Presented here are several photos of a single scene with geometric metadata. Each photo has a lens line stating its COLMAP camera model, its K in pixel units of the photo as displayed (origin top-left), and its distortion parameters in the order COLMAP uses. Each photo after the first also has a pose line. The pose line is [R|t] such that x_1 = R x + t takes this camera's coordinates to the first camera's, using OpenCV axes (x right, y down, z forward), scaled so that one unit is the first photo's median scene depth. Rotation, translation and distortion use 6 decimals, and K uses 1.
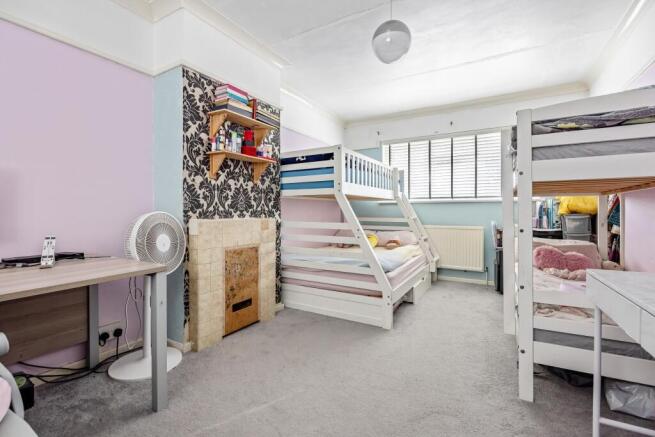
lens RADIAL K [[296.7, 0, 326.2], [0, 296.7, 216.1], [0, 0, 1]] dist [-0.000266, -0.000195]
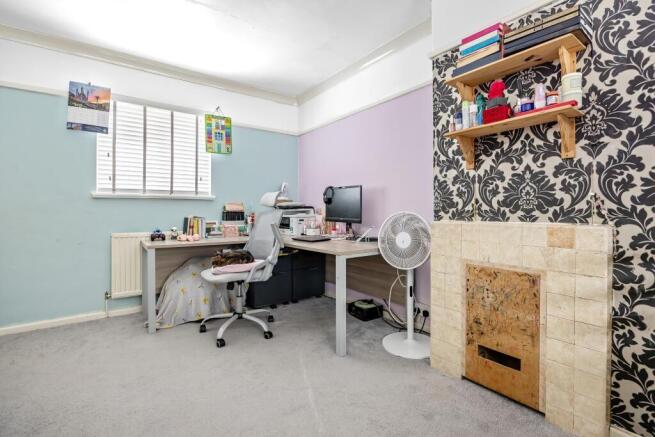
lens RADIAL K [[296.7, 0, 314.8], [0, 296.7, 208.9], [0, 0, 1]] dist [-0.000266, -0.000195]
pose [[-0.400445, 0.003250, -0.916315, 0.488175], [-0.003244, 0.999982, 0.004964, -0.024717], [0.916315, 0.004961, -0.400428, 0.938424]]
